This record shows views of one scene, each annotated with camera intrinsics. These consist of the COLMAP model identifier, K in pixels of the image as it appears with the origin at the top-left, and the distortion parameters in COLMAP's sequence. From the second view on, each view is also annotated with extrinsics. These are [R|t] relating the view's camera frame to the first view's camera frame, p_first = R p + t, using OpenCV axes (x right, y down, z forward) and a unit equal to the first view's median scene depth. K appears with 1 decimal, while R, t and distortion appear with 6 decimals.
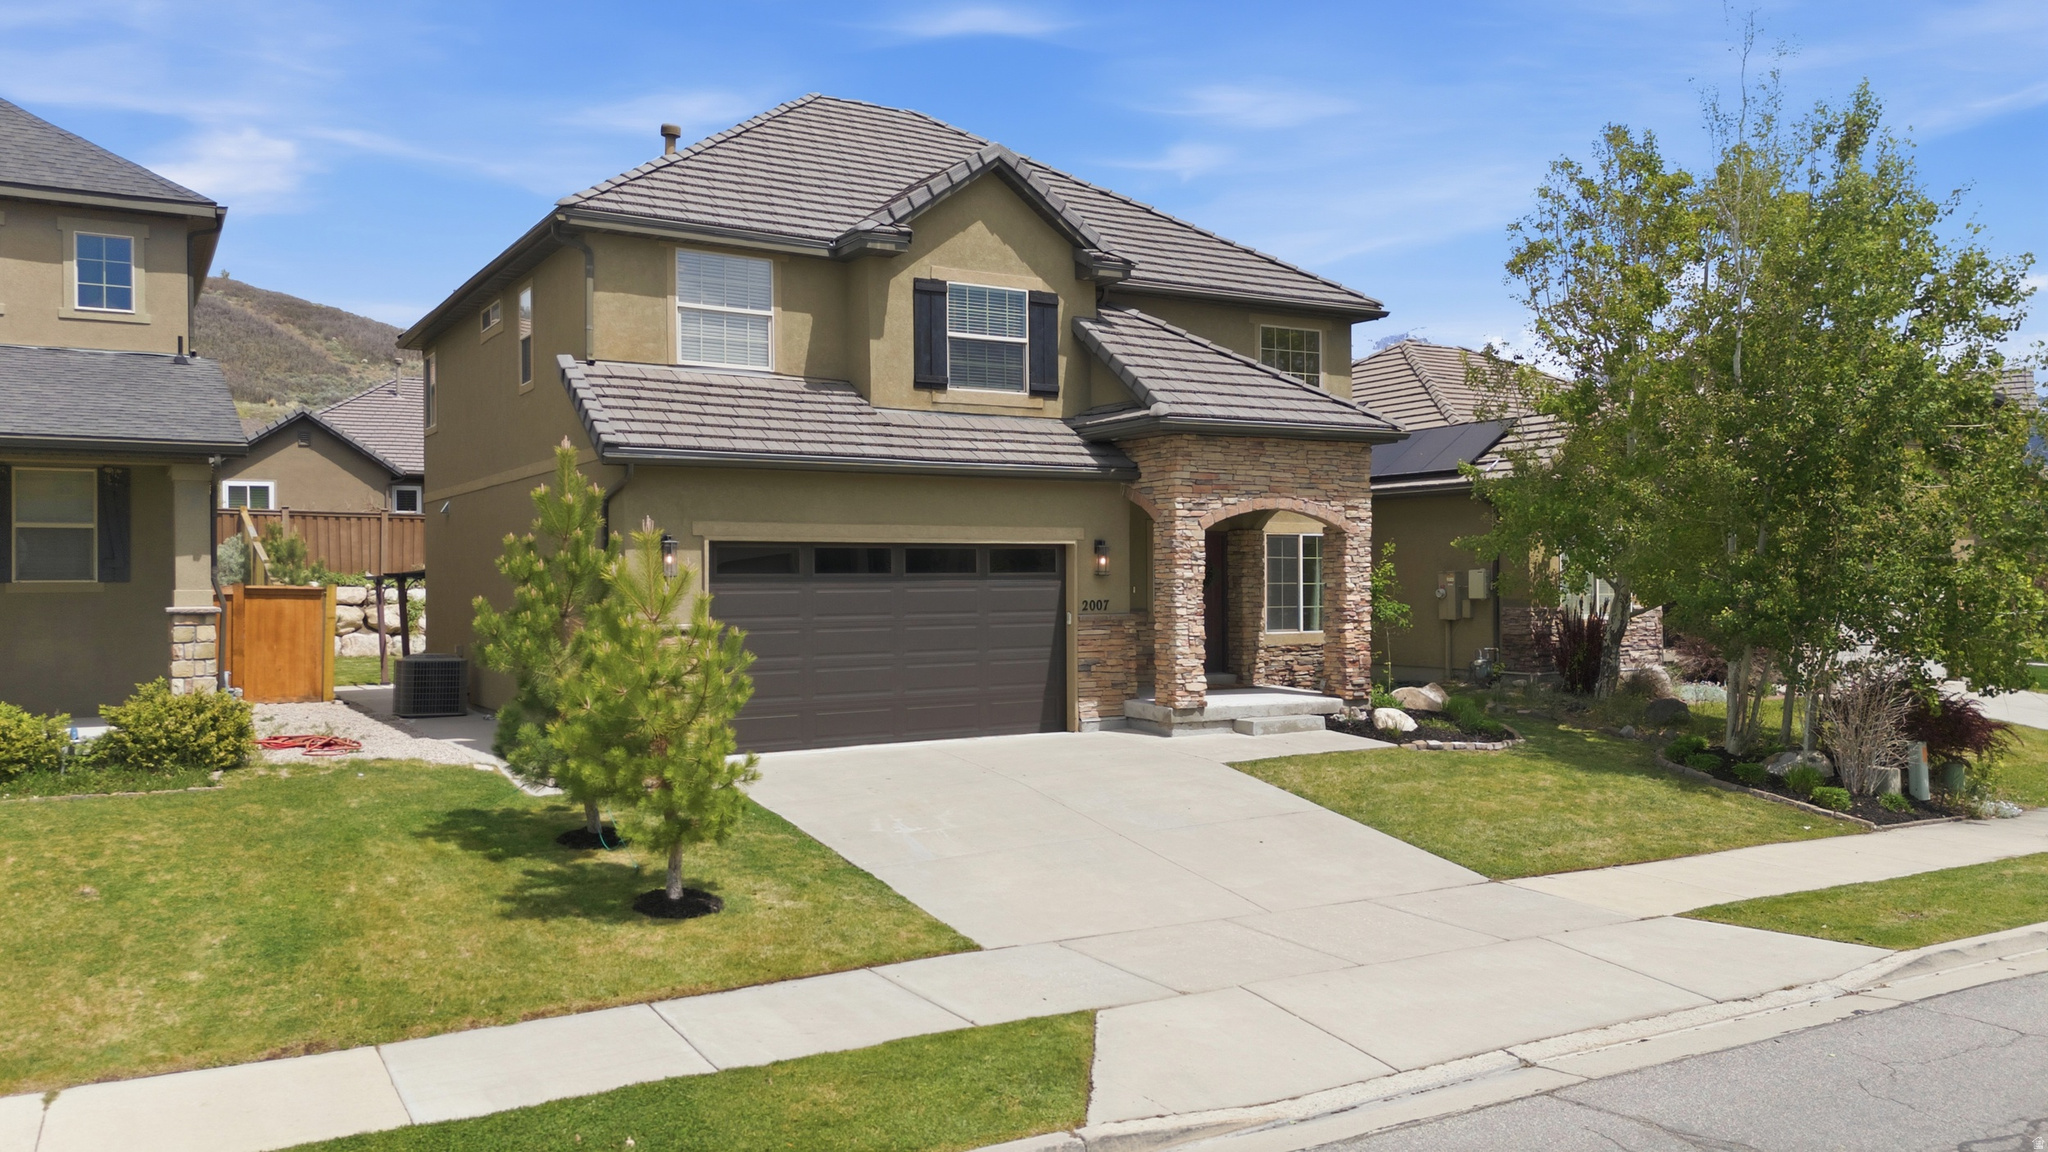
lens RADIAL K [[1490.6, 0, 1024.0], [0, 1490.6, 576.0], [0, 0, 1]] dist [0.126968, -0.166272]
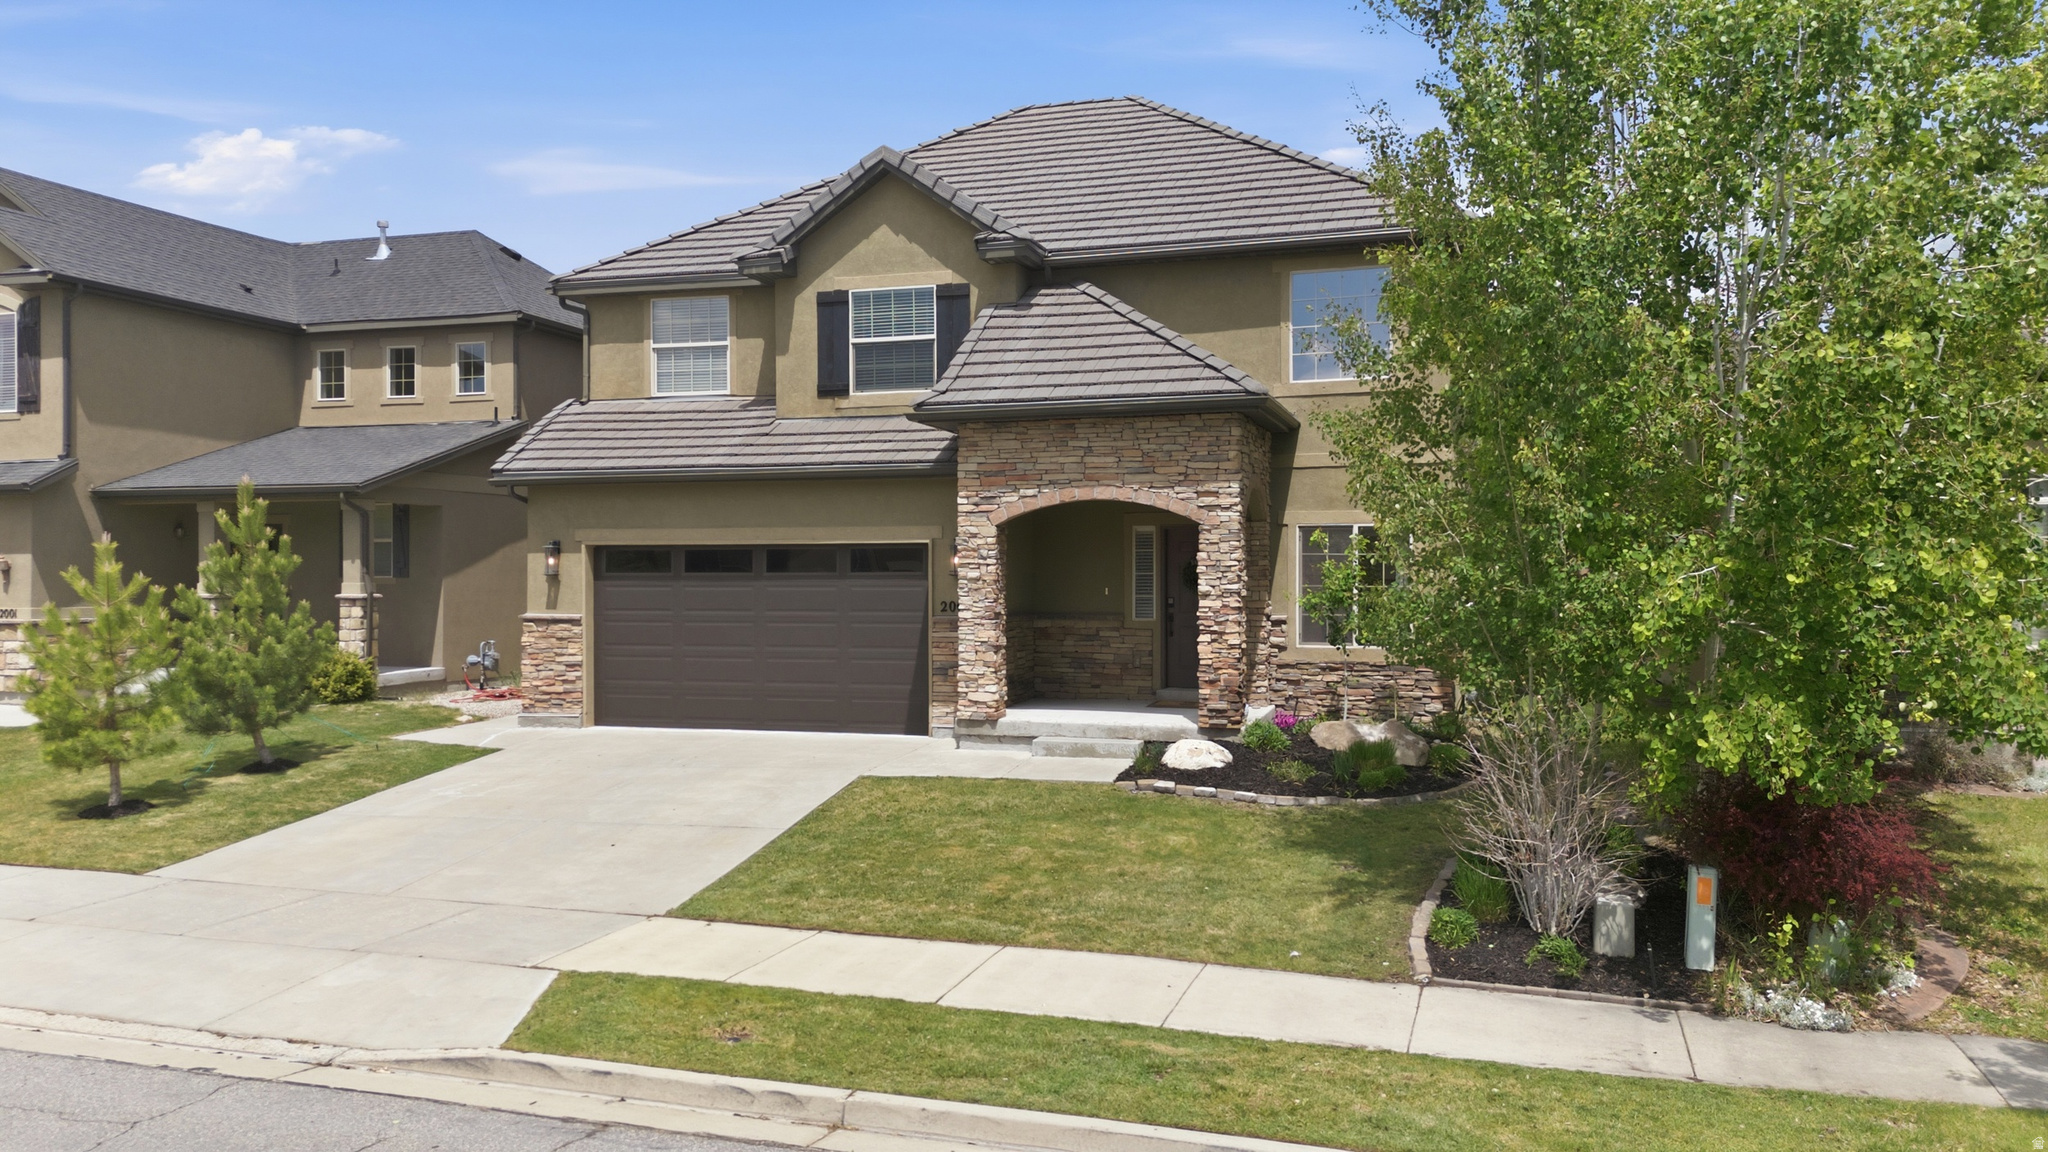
lens RADIAL K [[1490.6, 0, 1024.0], [0, 1490.6, 576.0], [0, 0, 1]] dist [0.126968, -0.166272]
pose [[0.662038, 0.004029, -0.749459, 0.811344], [-0.001996, 0.999991, 0.003613, -0.003480], [0.749468, -0.000896, 0.662040, 0.408561]]
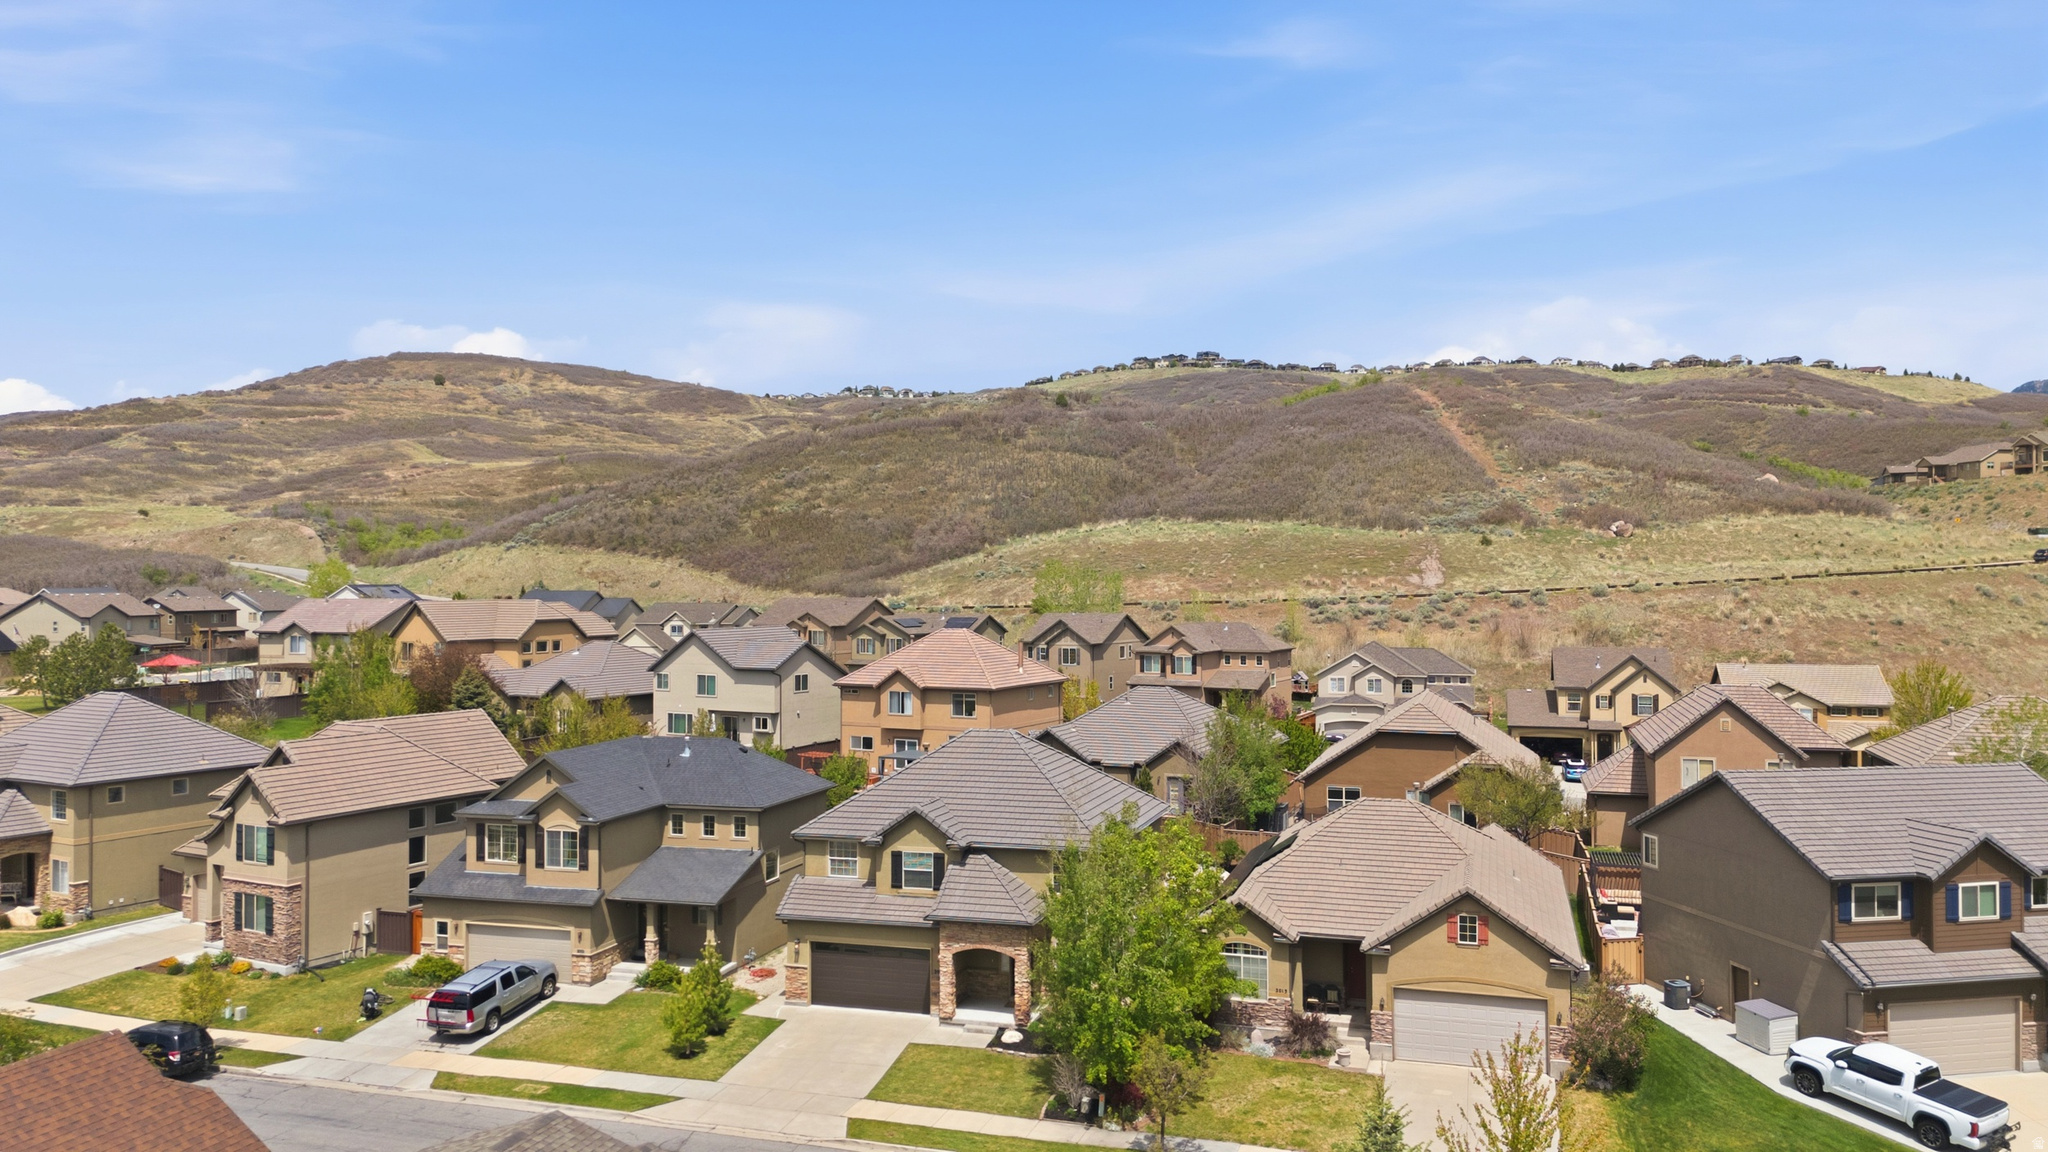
lens RADIAL K [[1490.6, 0, 1024.0], [0, 1490.6, 576.0], [0, 0, 1]] dist [0.126968, -0.166272]
pose [[0.662669, 0.000676, -0.748912, 2.328531], [-0.001118, 0.999999, -0.000086, -0.743452], [0.748911, 0.000894, 0.662669, -0.778004]]
